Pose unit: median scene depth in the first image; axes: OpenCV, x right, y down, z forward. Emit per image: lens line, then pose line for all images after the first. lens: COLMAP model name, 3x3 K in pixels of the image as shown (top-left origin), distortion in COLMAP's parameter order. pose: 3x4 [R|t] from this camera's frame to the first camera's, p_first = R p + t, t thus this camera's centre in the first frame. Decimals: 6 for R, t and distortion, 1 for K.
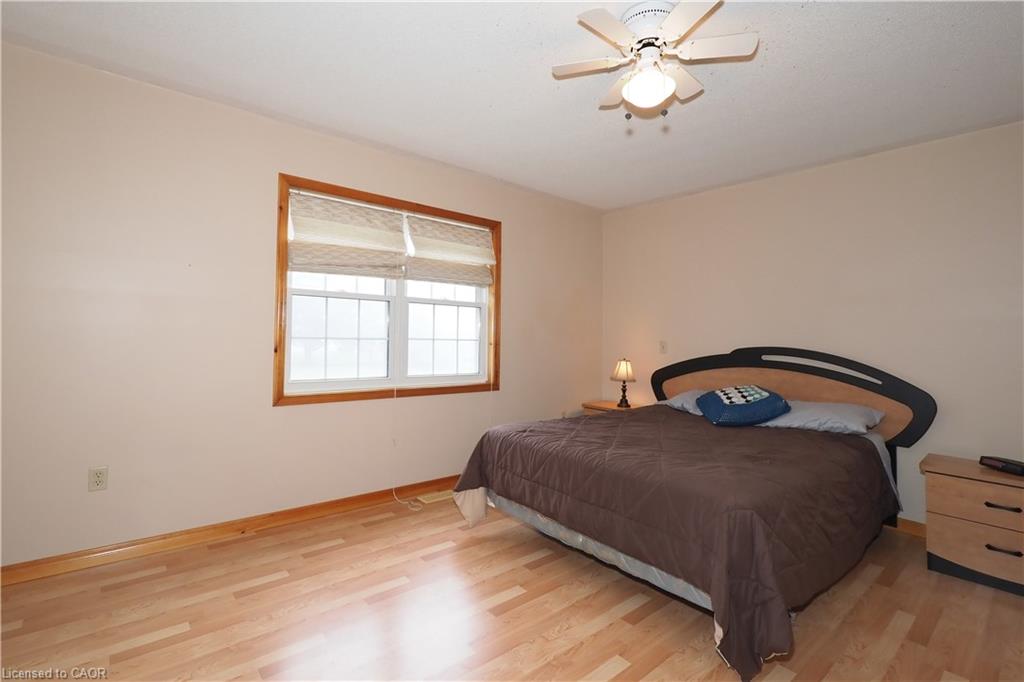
lens RADIAL K [[477.9, 0, 507.8], [0, 477.9, 324.4], [0, 0, 1]] dist [-0.003128, -0.000094]
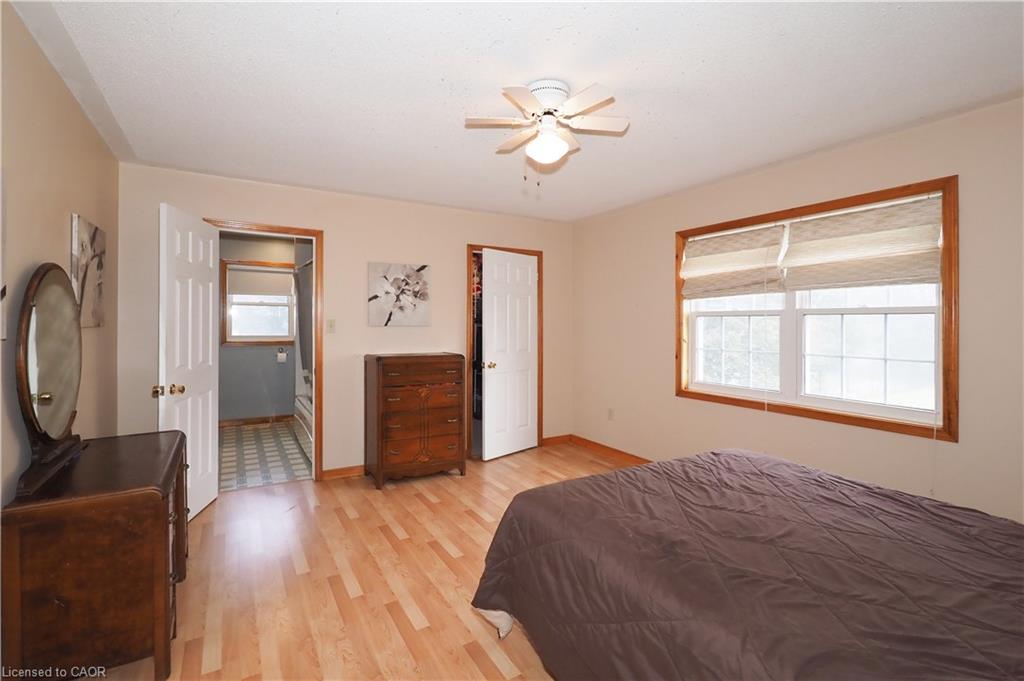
lens RADIAL K [[477.9, 0, 507.8], [0, 477.9, 323.9], [0, 0, 1]] dist [-0.003128, -0.000094]
pose [[-0.171048, -0.017009, -0.985116, 0.860495], [0.018008, 0.999630, -0.020387, -0.021123], [0.985098, -0.021227, -0.170678, 0.639543]]
